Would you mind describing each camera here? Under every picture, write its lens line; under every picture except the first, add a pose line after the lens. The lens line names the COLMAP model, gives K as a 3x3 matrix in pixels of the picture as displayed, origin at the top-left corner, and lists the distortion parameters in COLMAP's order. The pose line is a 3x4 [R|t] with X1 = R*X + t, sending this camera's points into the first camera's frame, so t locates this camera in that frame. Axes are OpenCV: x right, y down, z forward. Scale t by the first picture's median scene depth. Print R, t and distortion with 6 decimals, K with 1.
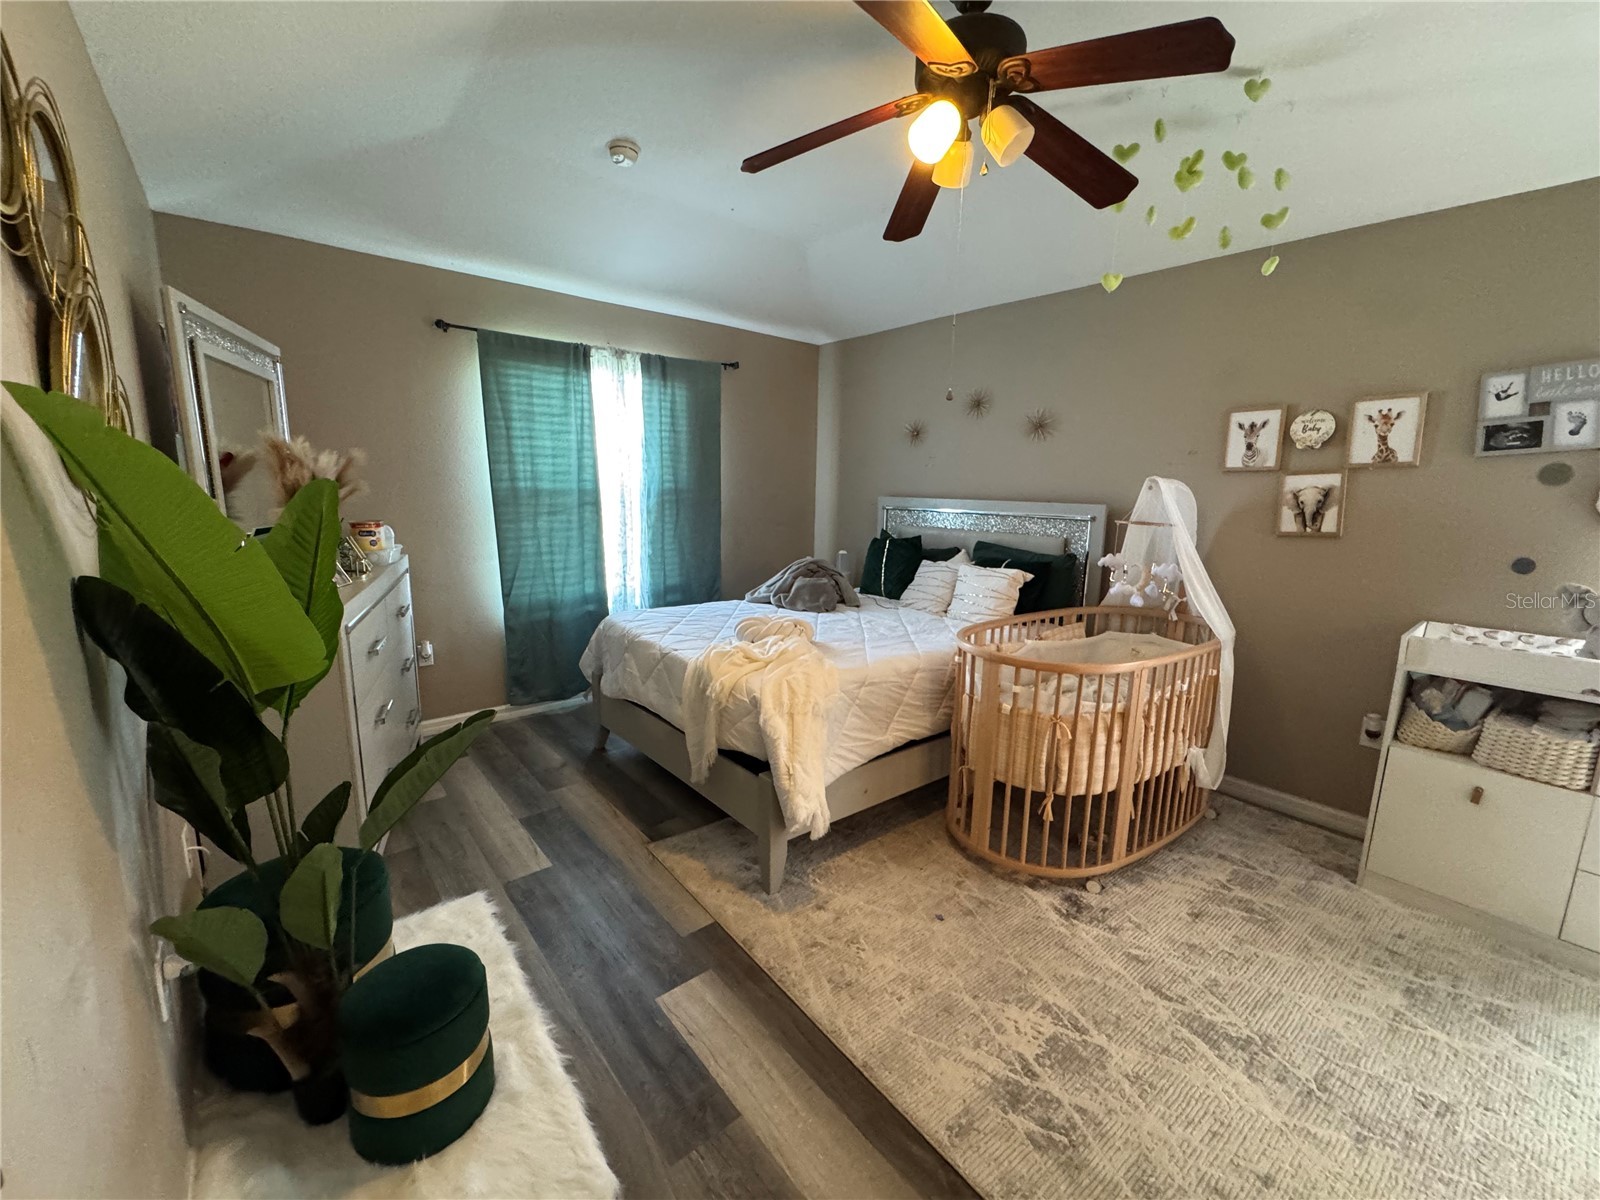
lens RADIAL K [[644.1, 0, 800.0], [0, 644.1, 600.0], [0, 0, 1]] dist [-0.000337, 0.000224]
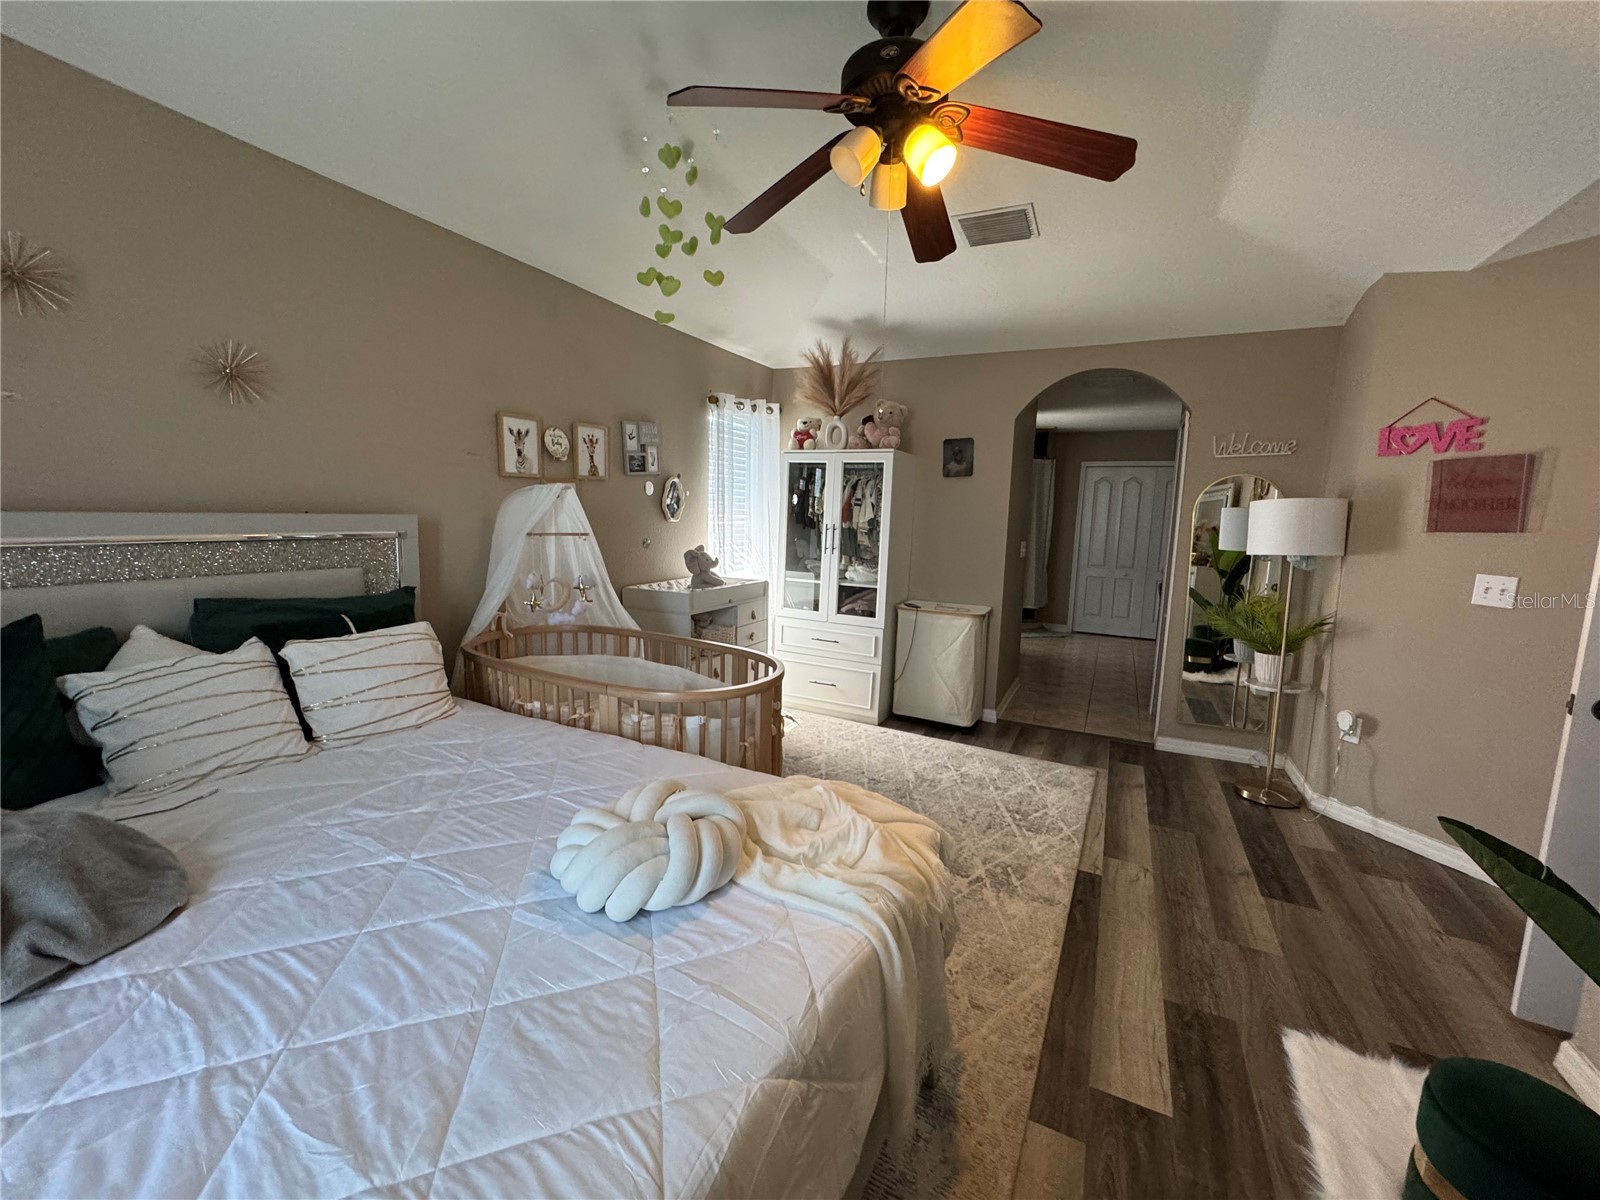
lens RADIAL K [[644.1, 0, 800.0], [0, 644.1, 600.0], [0, 0, 1]] dist [-0.000337, 0.000224]
pose [[-0.406326, -0.158957, 0.899795, -0.488986], [0.124641, 0.965905, 0.226920, -0.215061], [-0.905187, 0.204355, -0.372660, 1.162883]]
